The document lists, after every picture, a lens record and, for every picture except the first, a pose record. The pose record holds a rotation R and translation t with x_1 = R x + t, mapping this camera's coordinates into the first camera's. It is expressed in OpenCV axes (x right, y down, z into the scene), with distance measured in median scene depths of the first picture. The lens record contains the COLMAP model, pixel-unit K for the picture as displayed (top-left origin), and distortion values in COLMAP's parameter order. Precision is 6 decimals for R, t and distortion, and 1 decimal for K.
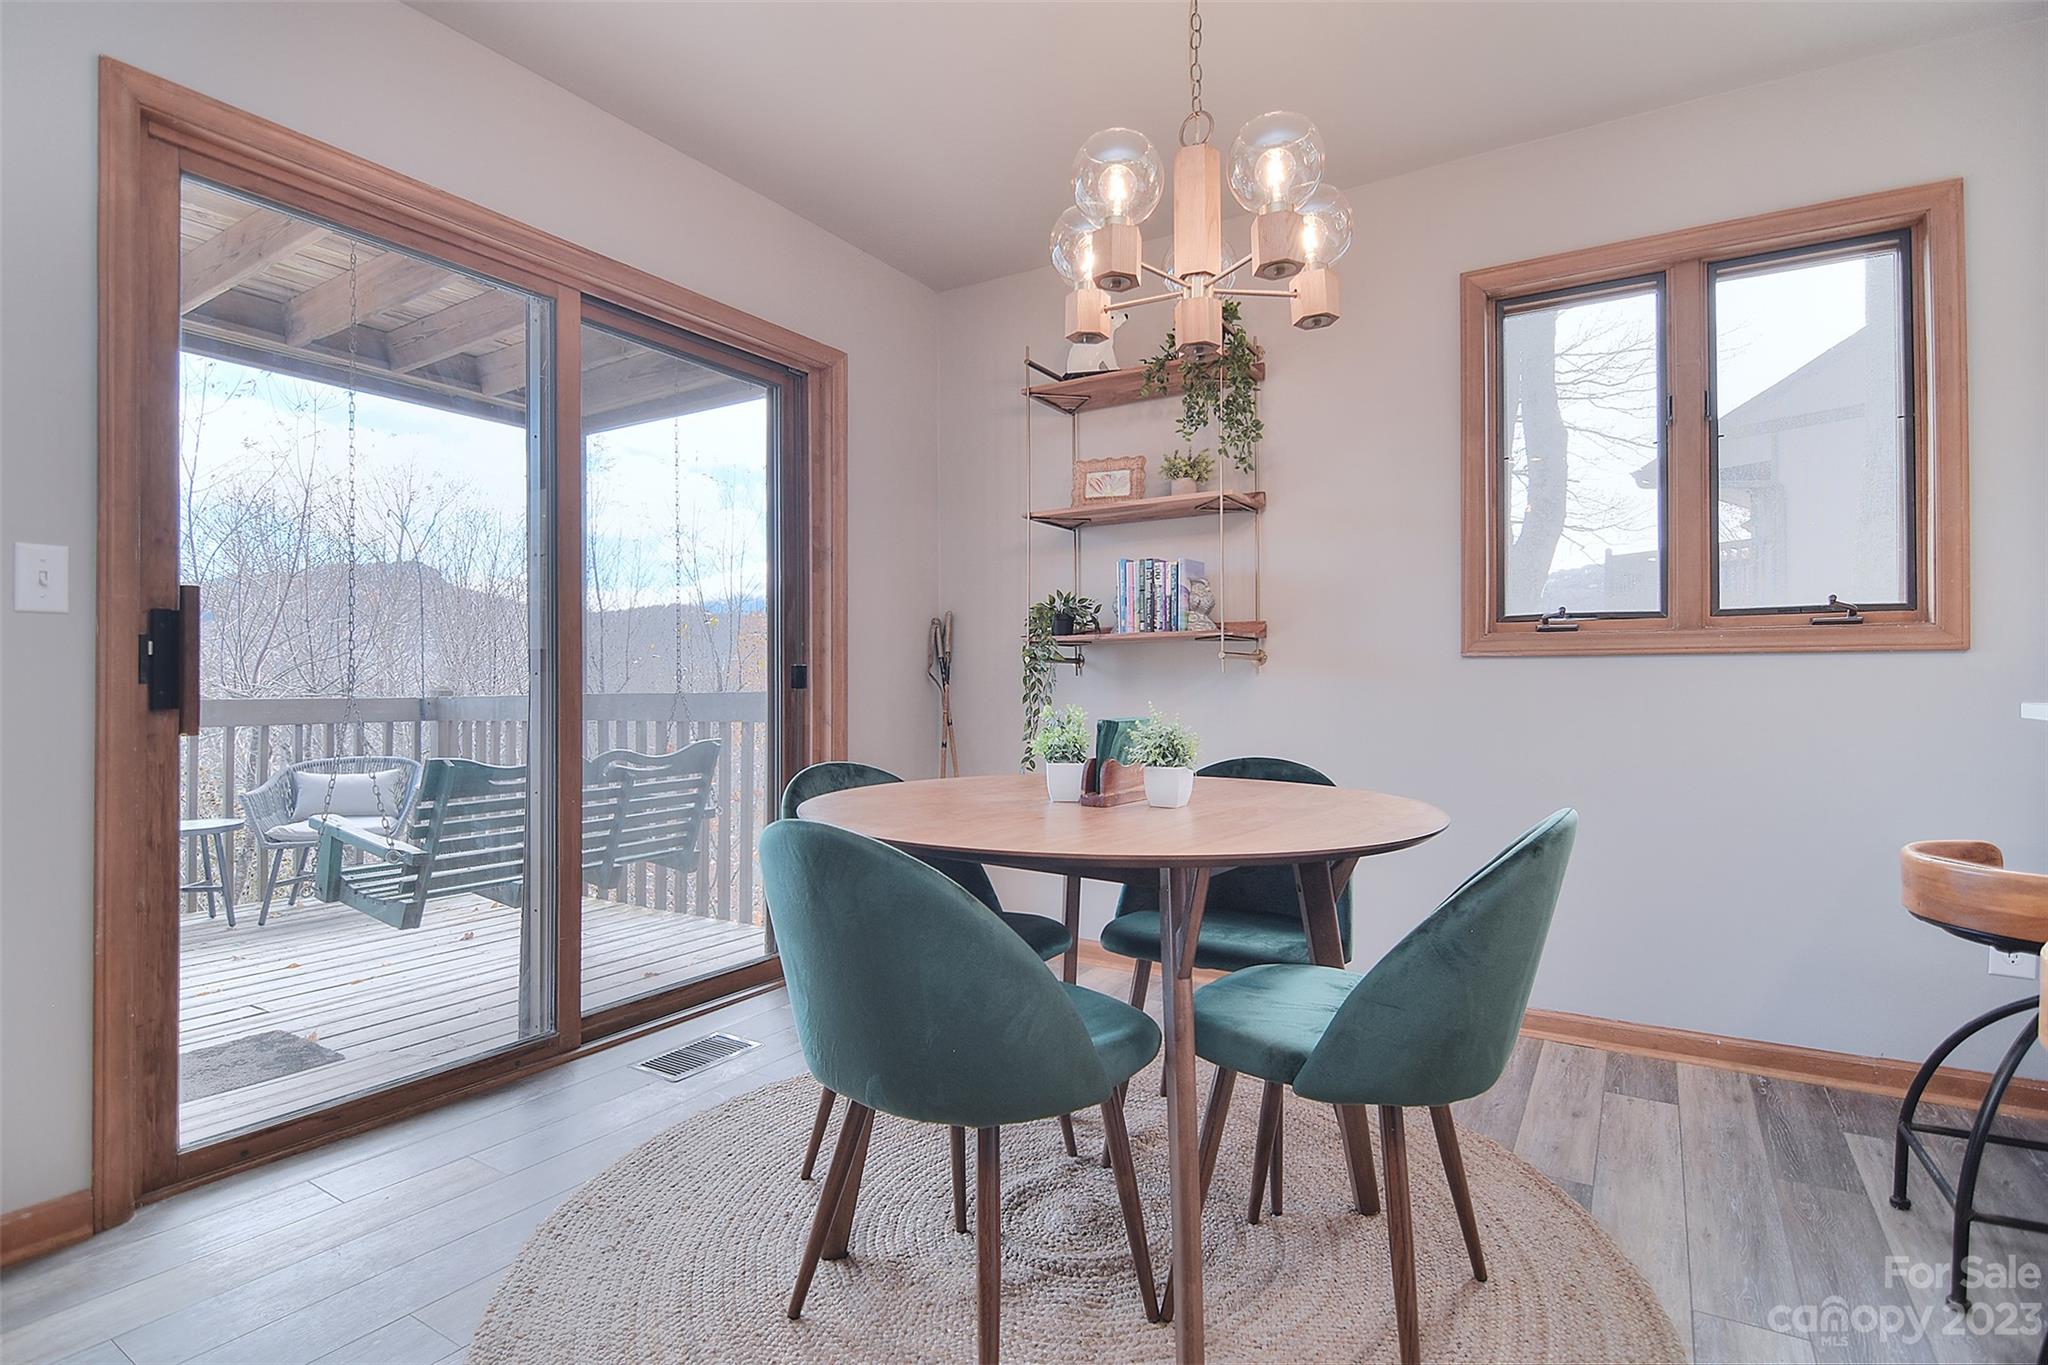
lens RADIAL K [[1000.1, 0, 1031.1], [0, 1000.1, 661.8], [0, 0, 1]] dist [0.000141, -0.016825]
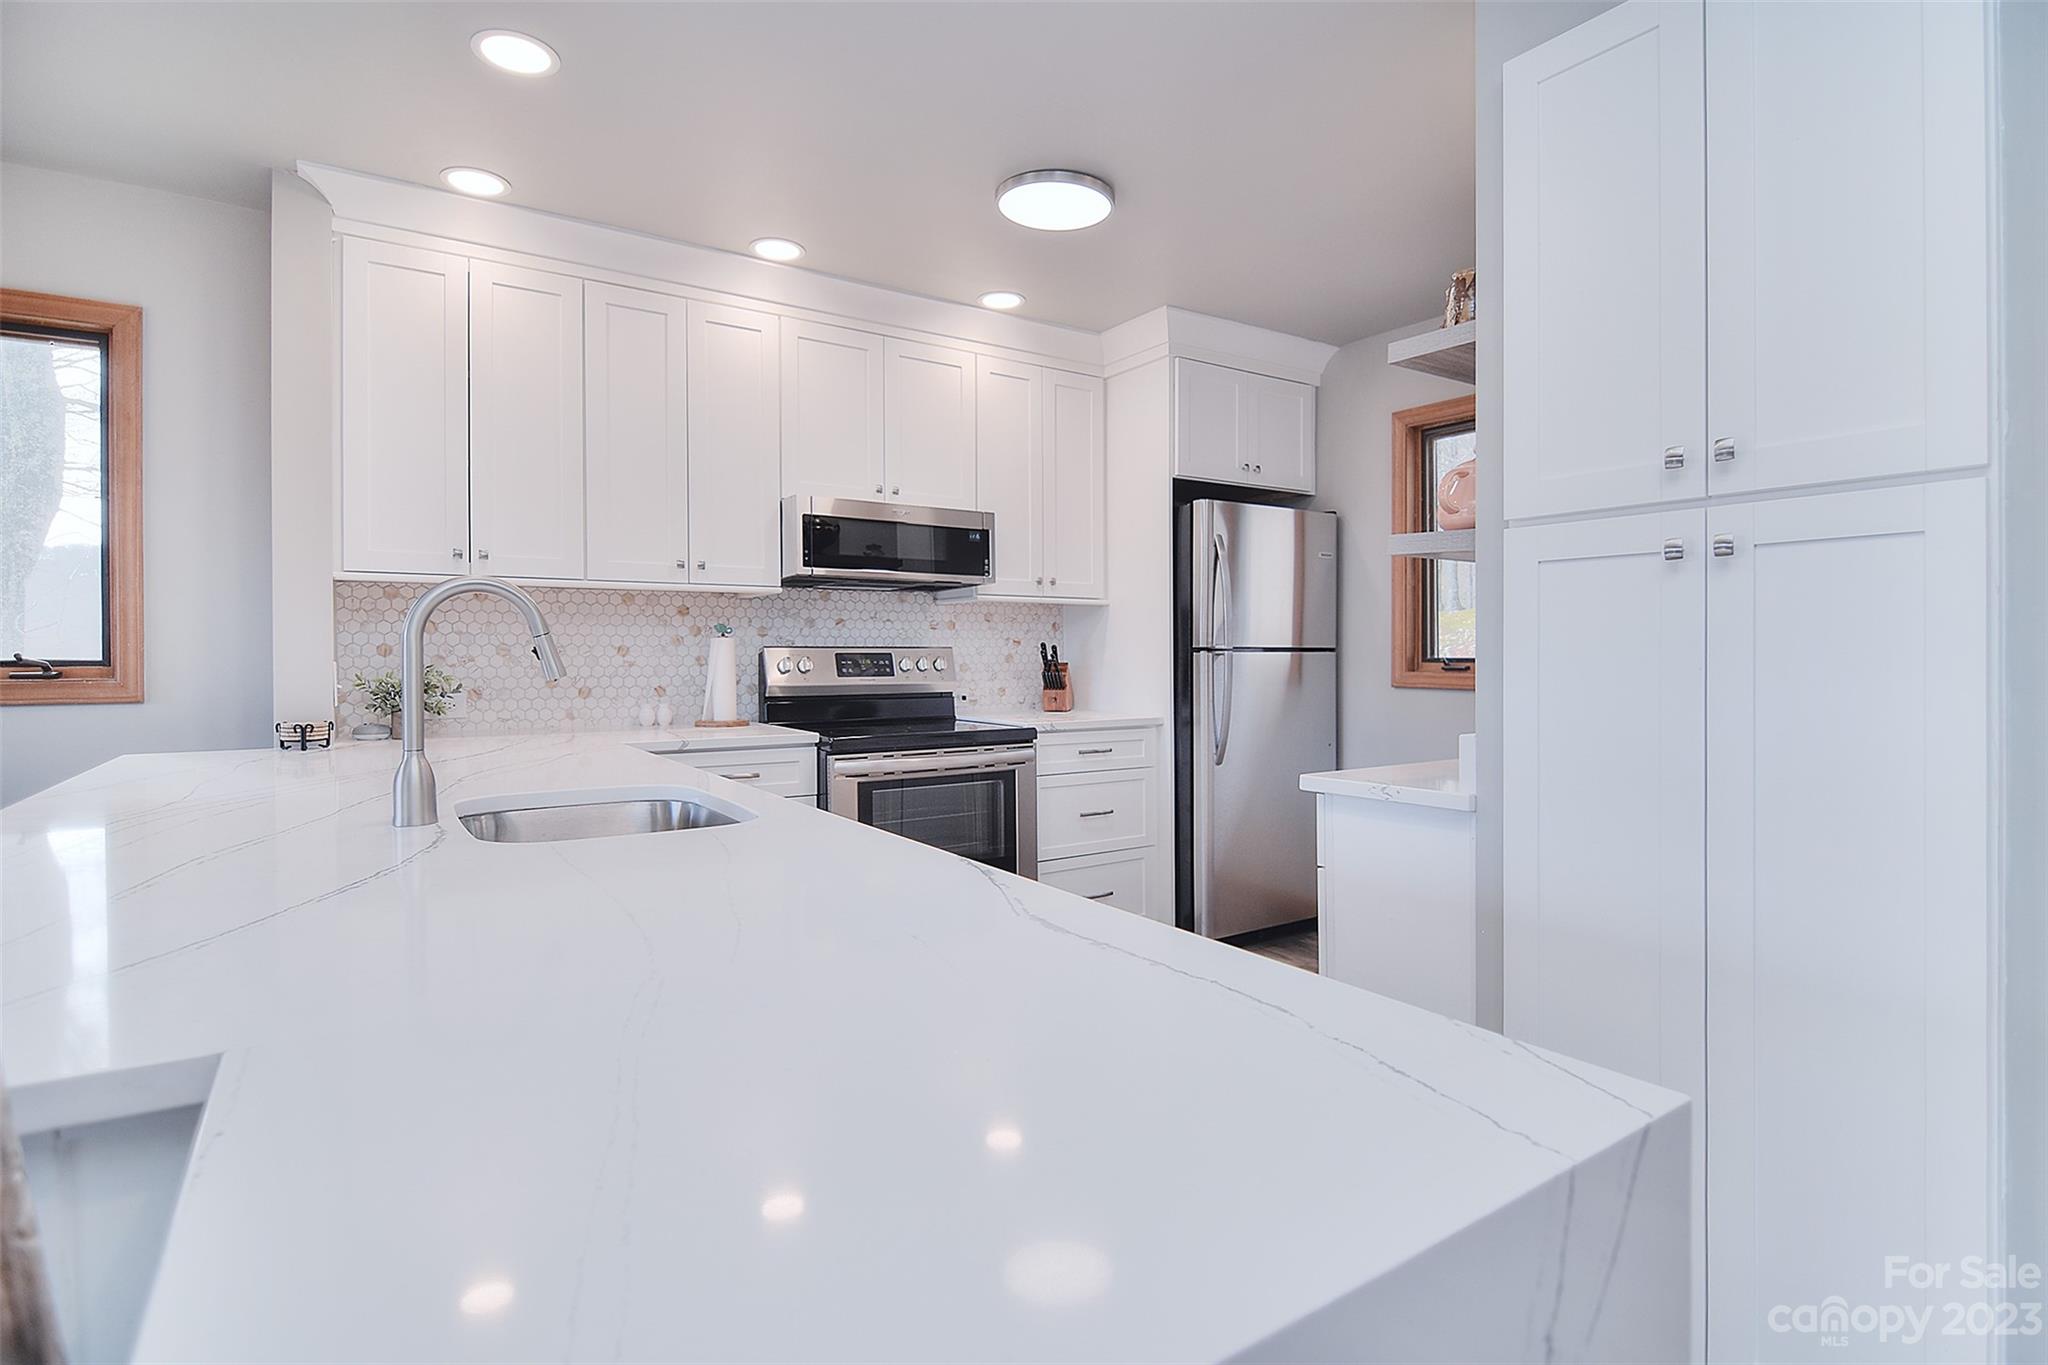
lens RADIAL K [[1006.3, 0, 1035.2], [0, 1006.3, 689.2], [0, 0, 1]] dist [0.000828, -0.016038]
pose [[0.404401, -0.031784, 0.914029, 0.202591], [-0.019204, 0.998880, 0.043232, -0.074667], [-0.914380, -0.035036, 0.403338, -0.360361]]
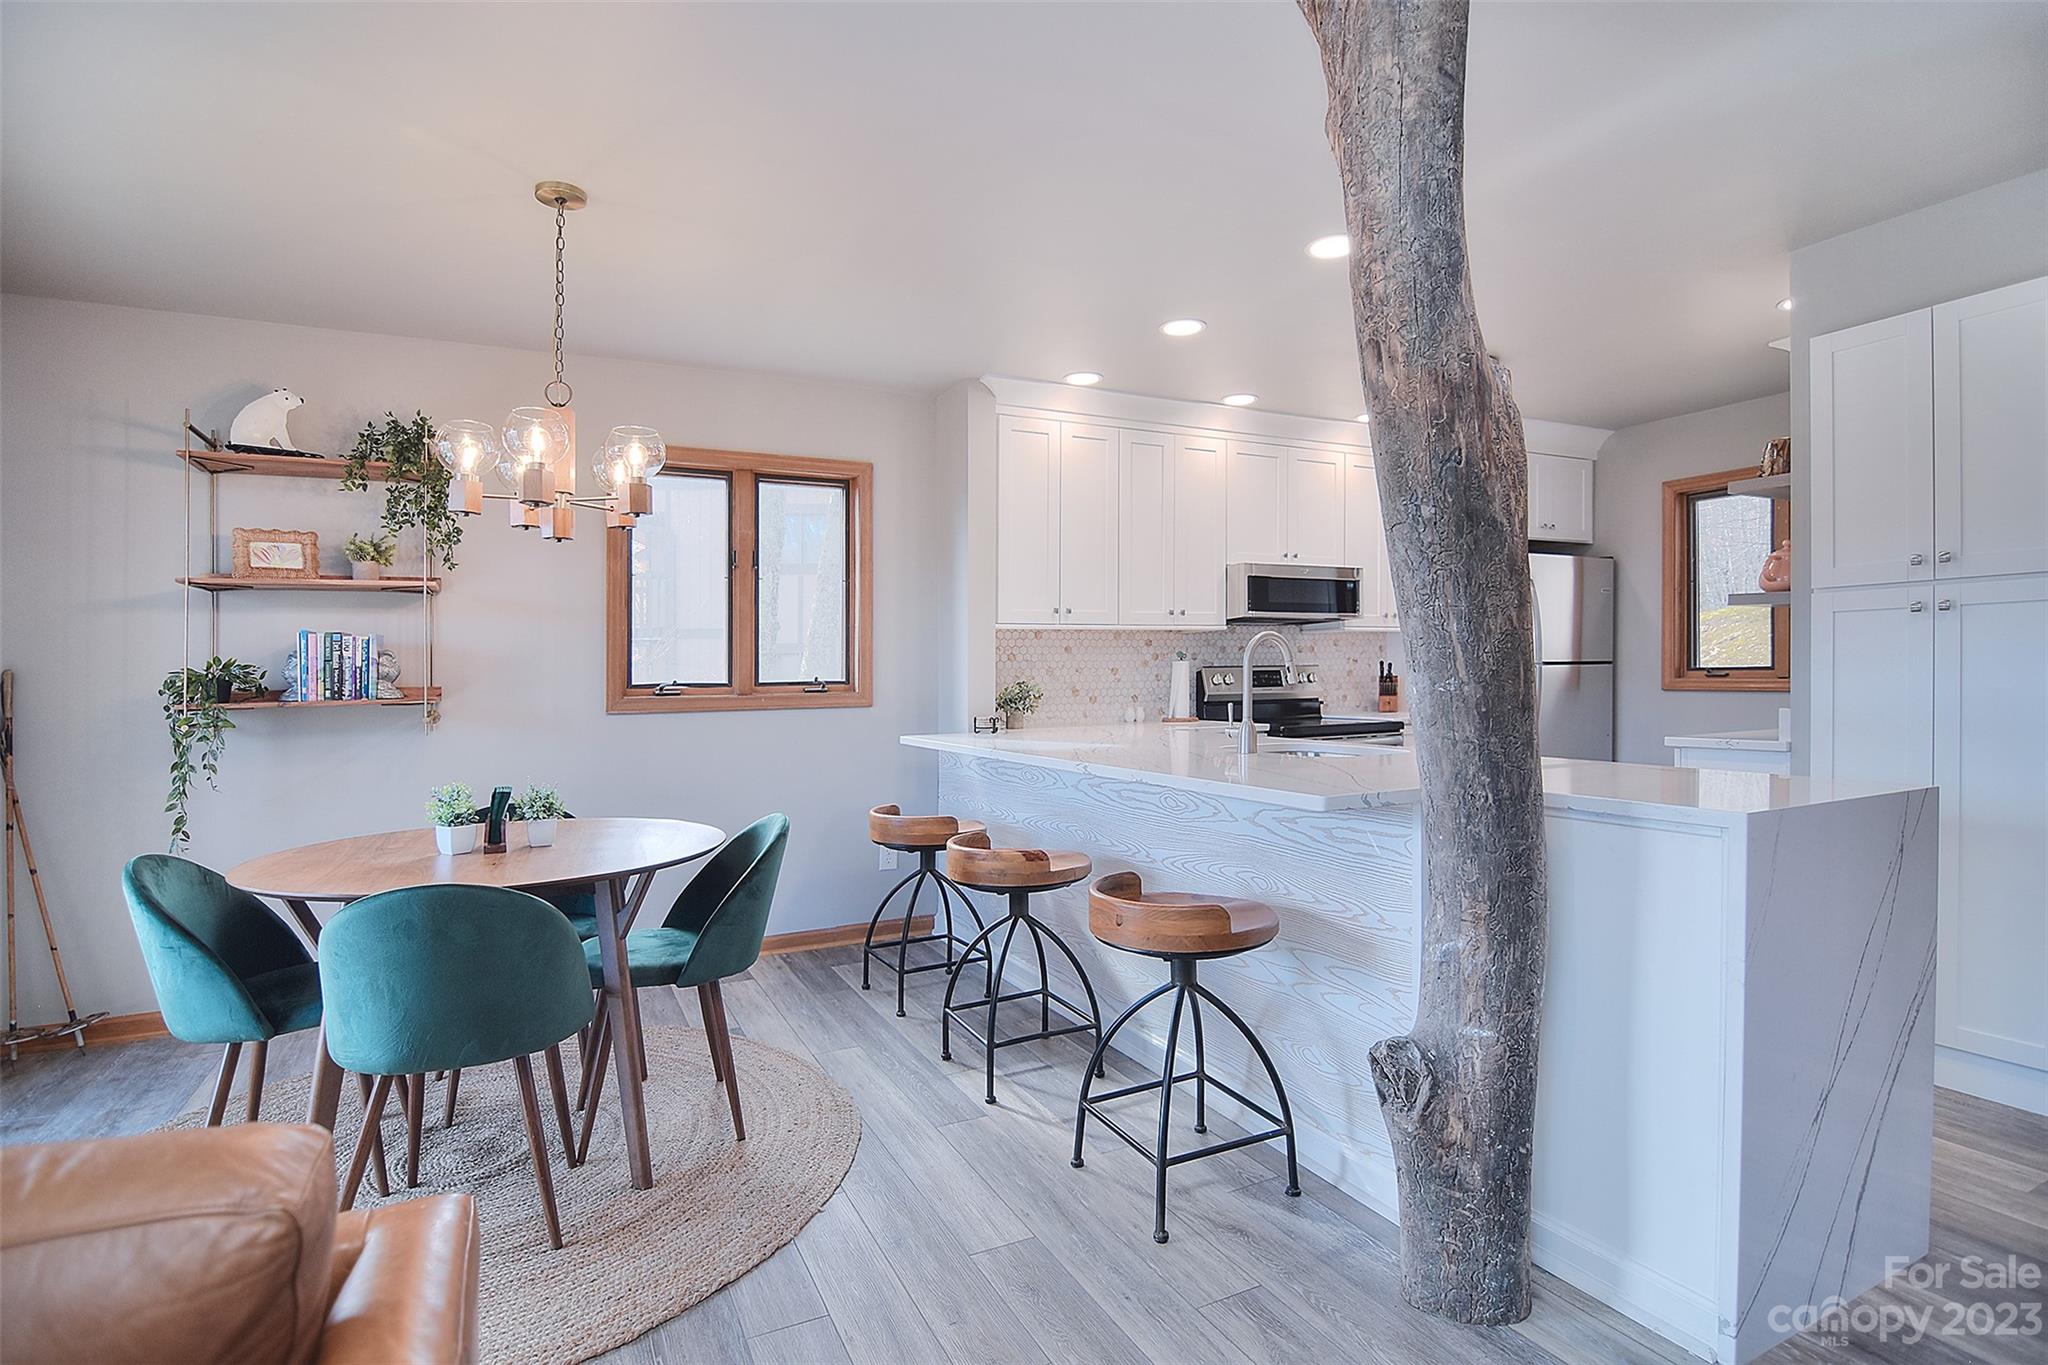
lens RADIAL K [[1000.1, 0, 1031.1], [0, 1000.1, 661.8], [0, 0, 1]] dist [0.000141, -0.016825]
pose [[0.520460, 0.003427, 0.853879, -0.424462], [-0.002731, 0.999994, -0.002349, -0.071144], [-0.853882, -0.001109, 0.520466, -0.222375]]
